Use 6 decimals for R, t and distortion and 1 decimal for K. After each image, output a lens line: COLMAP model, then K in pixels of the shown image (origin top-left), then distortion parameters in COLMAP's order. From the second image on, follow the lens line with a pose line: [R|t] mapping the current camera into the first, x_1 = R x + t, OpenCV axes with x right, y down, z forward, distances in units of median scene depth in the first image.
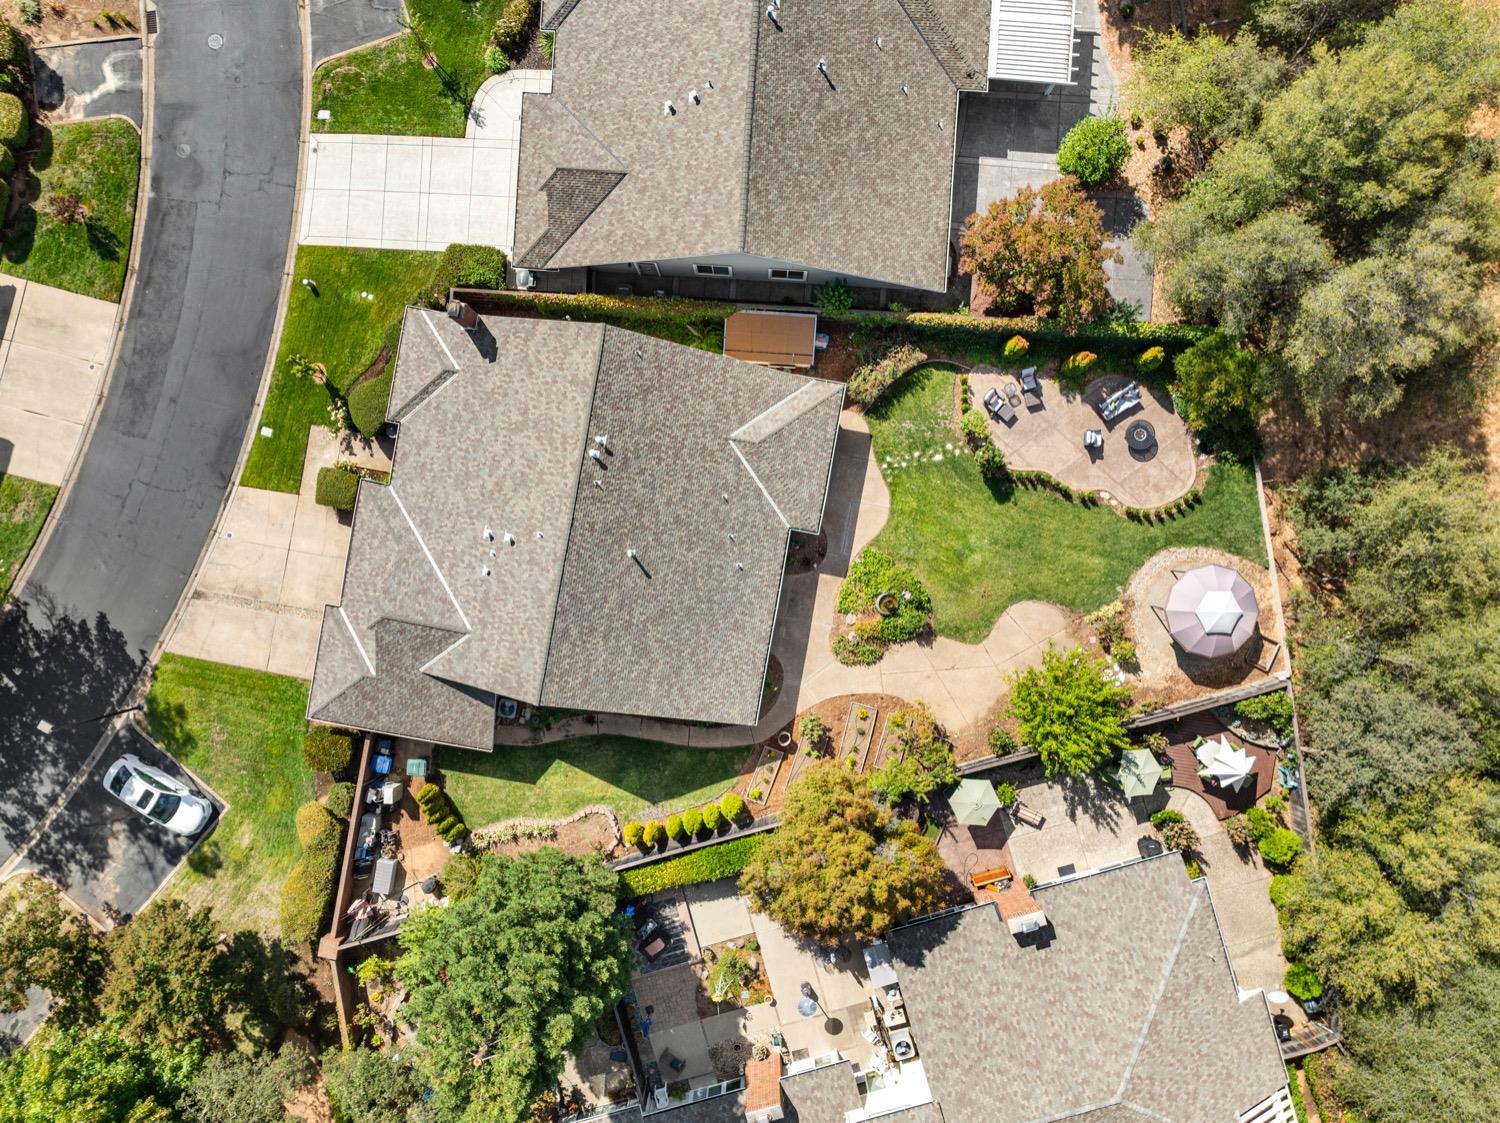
lens RADIAL K [[1044.8, 0, 750.0], [0, 1044.8, 561.5], [0, 0, 1]] dist [-0.014167, 0.001219]
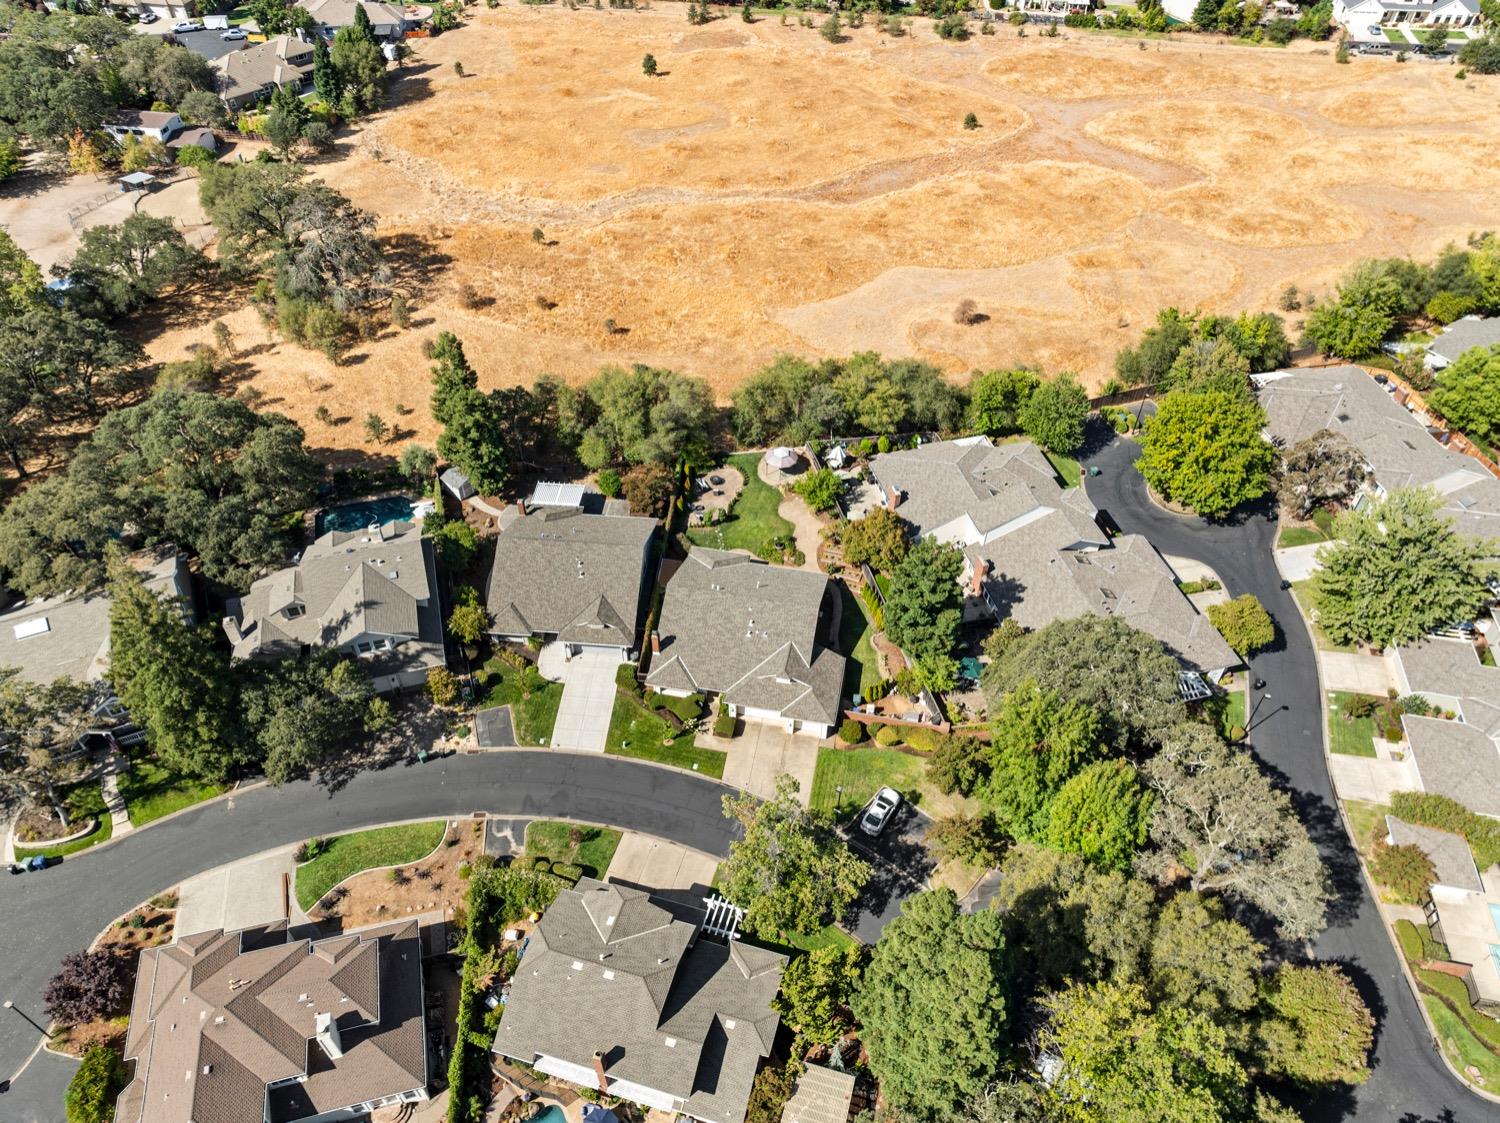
lens RADIAL K [[1058.6, 0, 747.9], [0, 1058.6, 552.5], [0, 0, 1]] dist [-0.012868, -0.001109]
pose [[0.017397, -0.692432, 0.721274, -1.666646], [0.999804, 0.005252, -0.019073, 0.013636], [0.009419, 0.721464, 0.692387, -0.718147]]
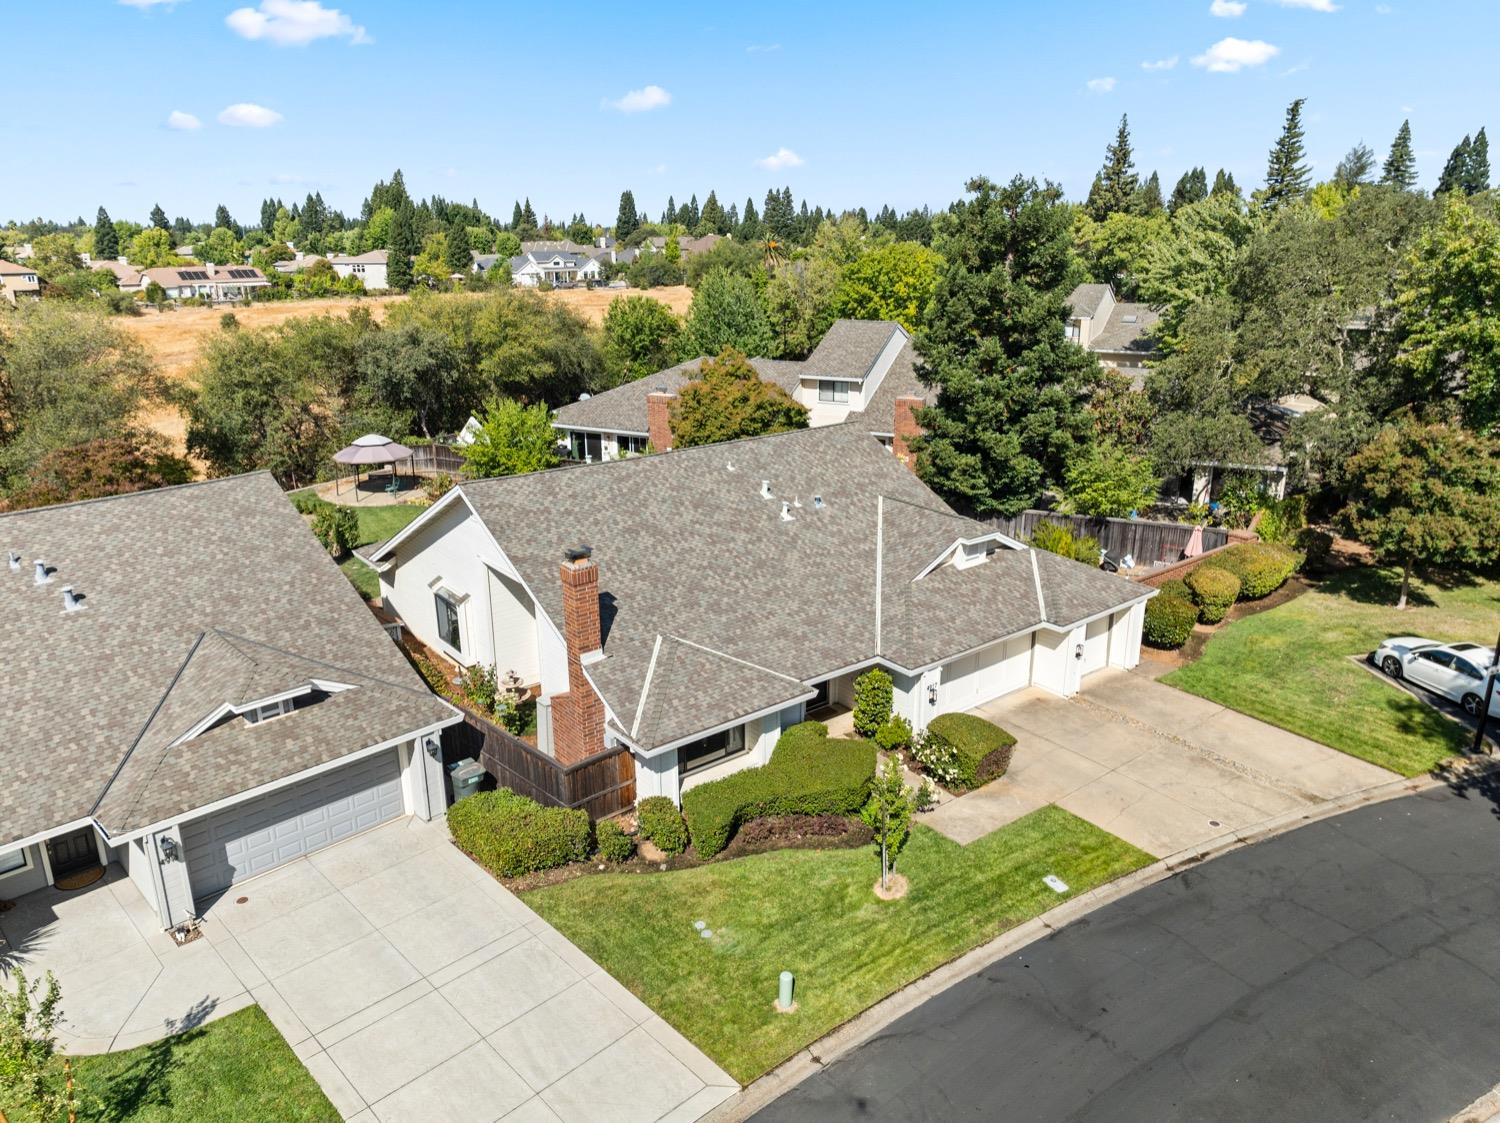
lens RADIAL K [[1058.6, 0, 747.9], [0, 1058.6, 552.5], [0, 0, 1]] dist [-0.012868, -0.001109]
pose [[-0.749796, -0.182748, 0.635932, -0.644545], [0.661128, -0.245796, 0.708868, -0.528031], [0.026765, 0.951939, 0.305116, 0.712476]]
